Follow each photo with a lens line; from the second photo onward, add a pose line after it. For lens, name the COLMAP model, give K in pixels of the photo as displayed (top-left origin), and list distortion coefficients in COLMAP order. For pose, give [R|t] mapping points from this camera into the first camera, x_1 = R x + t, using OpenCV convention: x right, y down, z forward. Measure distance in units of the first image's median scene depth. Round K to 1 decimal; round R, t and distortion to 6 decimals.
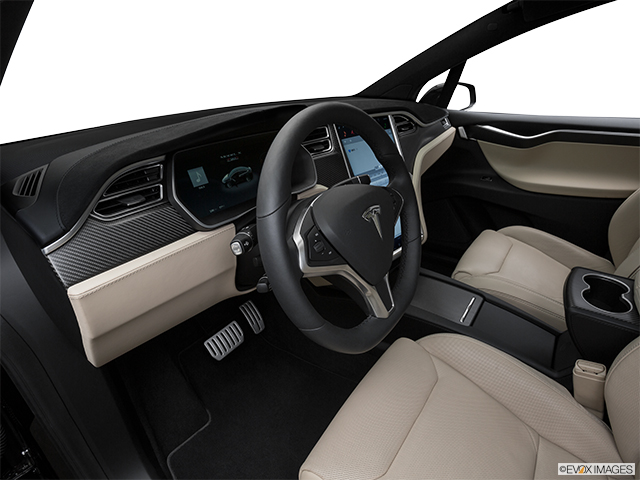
lens RADIAL K [[340.4, 0, 323.0], [0, 340.4, 243.6], [0, 0, 1]] dist [-0.030679, 0.003393]
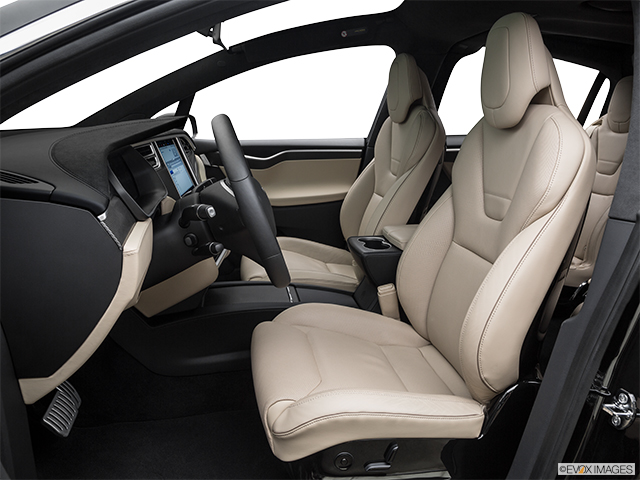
lens RADIAL K [[510.8, 0, 319.1], [0, 510.8, 239.3], [0, 0, 1]] dist [-0.073272, 0.008124]
pose [[0.687190, -0.140815, 0.712700, -0.543451], [0.294675, 0.950735, -0.096281, 0.163773], [-0.664031, 0.276178, 0.694830, -0.238444]]
